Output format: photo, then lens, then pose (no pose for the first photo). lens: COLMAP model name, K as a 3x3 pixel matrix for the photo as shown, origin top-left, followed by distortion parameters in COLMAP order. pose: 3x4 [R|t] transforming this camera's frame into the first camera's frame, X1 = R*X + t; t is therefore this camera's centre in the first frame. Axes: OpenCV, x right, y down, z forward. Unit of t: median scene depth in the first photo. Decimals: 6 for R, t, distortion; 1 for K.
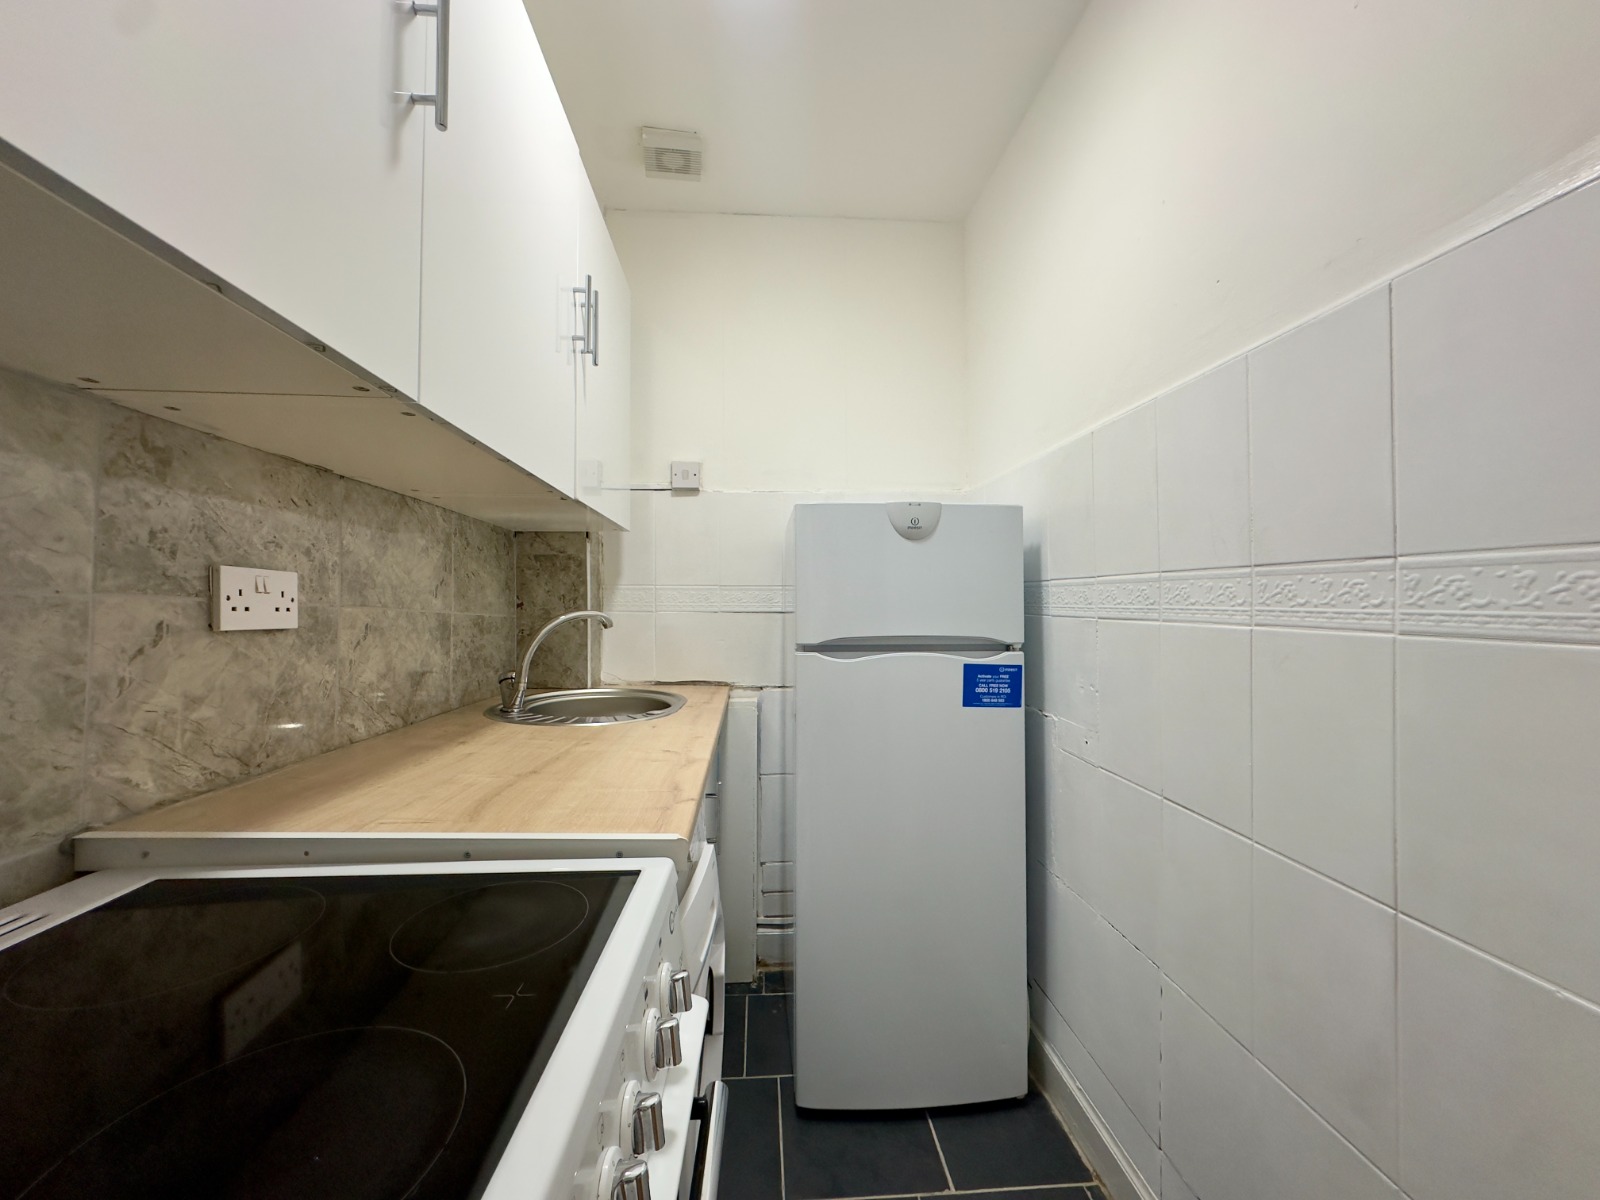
lens RADIAL K [[639.2, 0, 802.1], [0, 639.2, 602.2], [0, 0, 1]] dist [-0.004633, 0.001175]
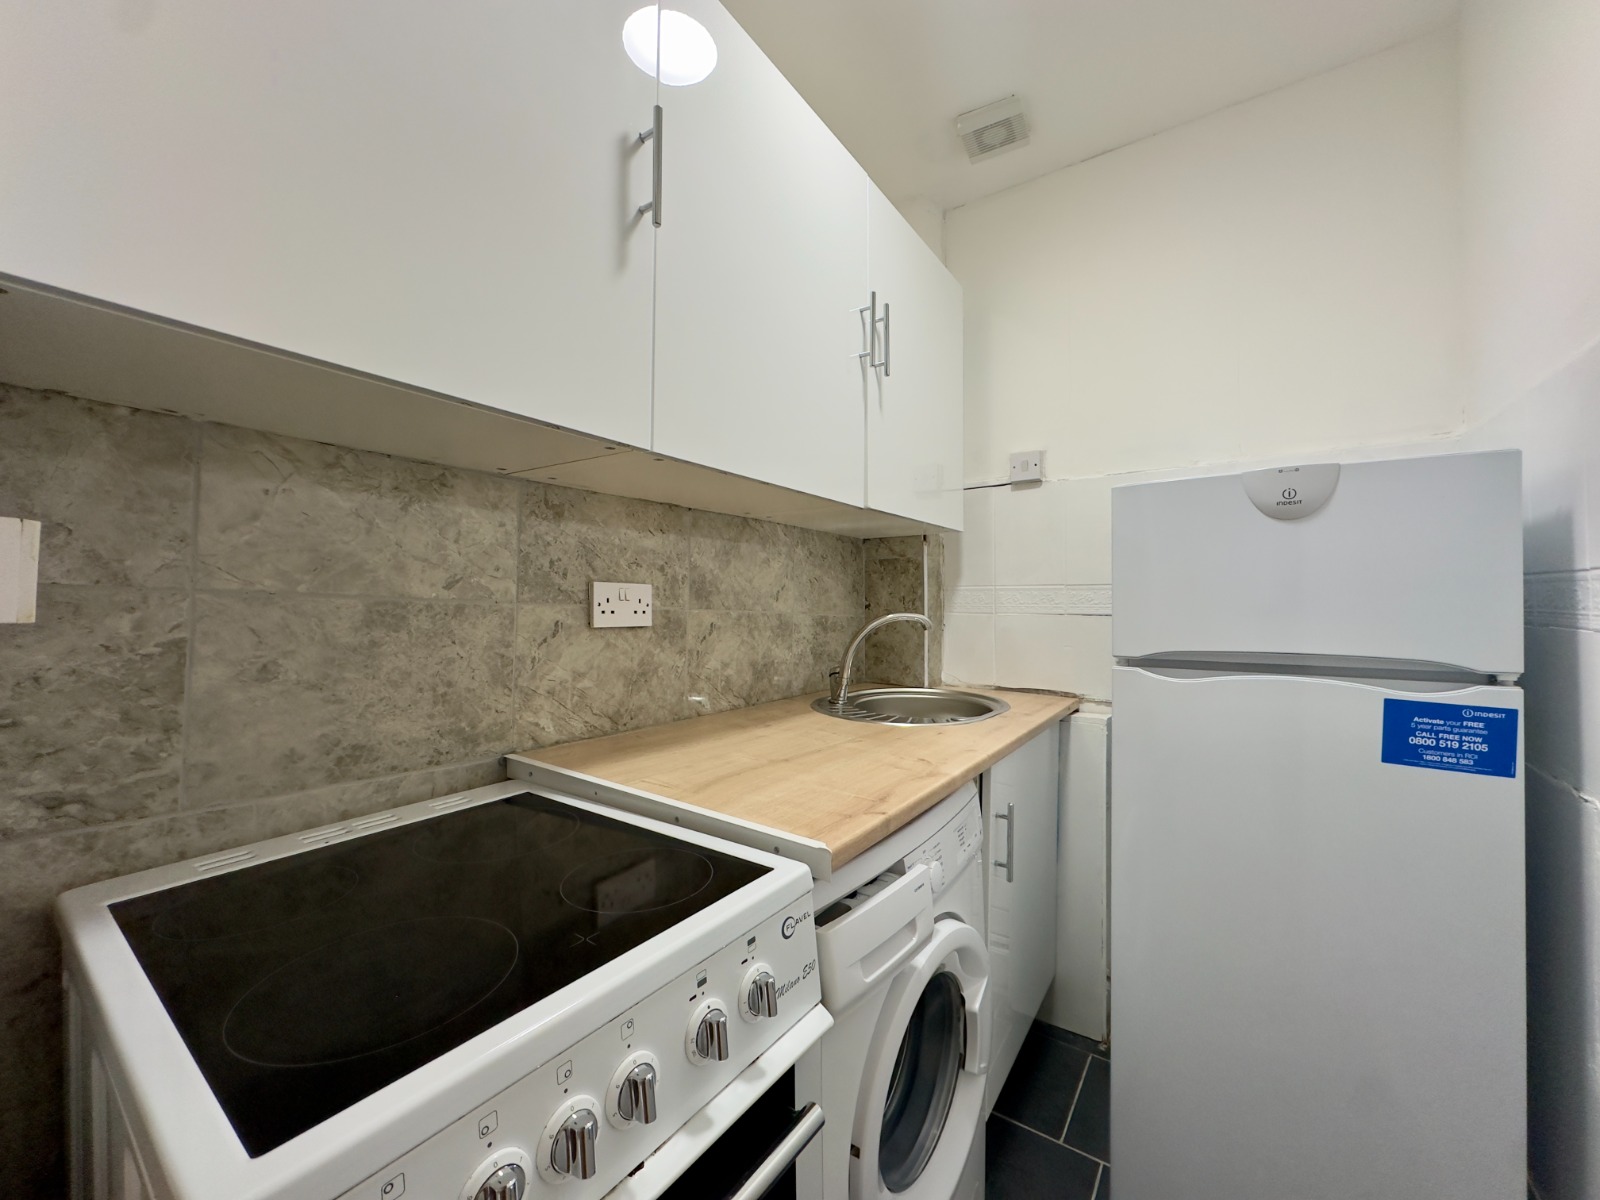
lens RADIAL K [[639.2, 0, 797.7], [0, 639.2, 602.4], [0, 0, 1]] dist [-0.004633, 0.001175]
pose [[0.780015, 0.000851, -0.625760, 0.225251], [0.002725, 0.999985, 0.004756, -0.011211], [0.625755, -0.005415, 0.780001, 0.110310]]
